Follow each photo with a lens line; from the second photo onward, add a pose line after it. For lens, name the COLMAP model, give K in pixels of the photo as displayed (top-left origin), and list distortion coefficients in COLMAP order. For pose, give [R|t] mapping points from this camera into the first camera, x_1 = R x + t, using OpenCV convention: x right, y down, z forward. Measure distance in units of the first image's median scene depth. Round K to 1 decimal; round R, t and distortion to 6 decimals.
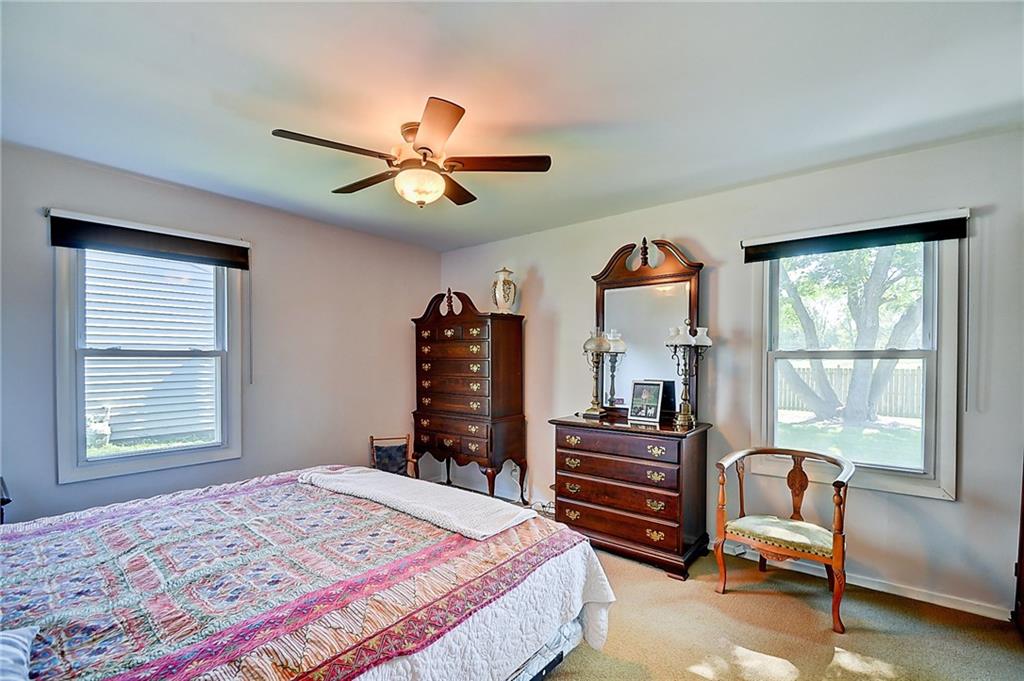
lens RADIAL K [[458.8, 0, 512.0], [0, 458.8, 366.8], [0, 0, 1]] dist [0.011219, -0.014324]
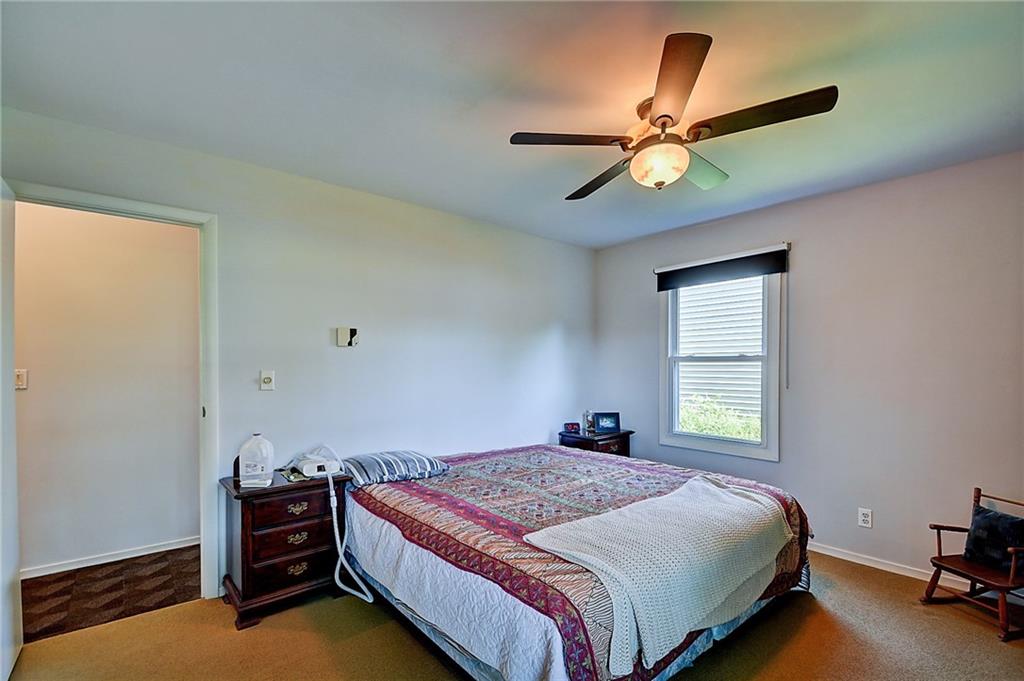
lens RADIAL K [[458.8, 0, 512.0], [0, 458.8, 366.8], [0, 0, 1]] dist [0.011219, -0.014324]
pose [[-0.188628, 0.001960, -0.982047, 0.620844], [-0.015865, 0.999861, 0.005043, -0.006147], [0.981921, 0.016532, -0.188570, 0.776316]]
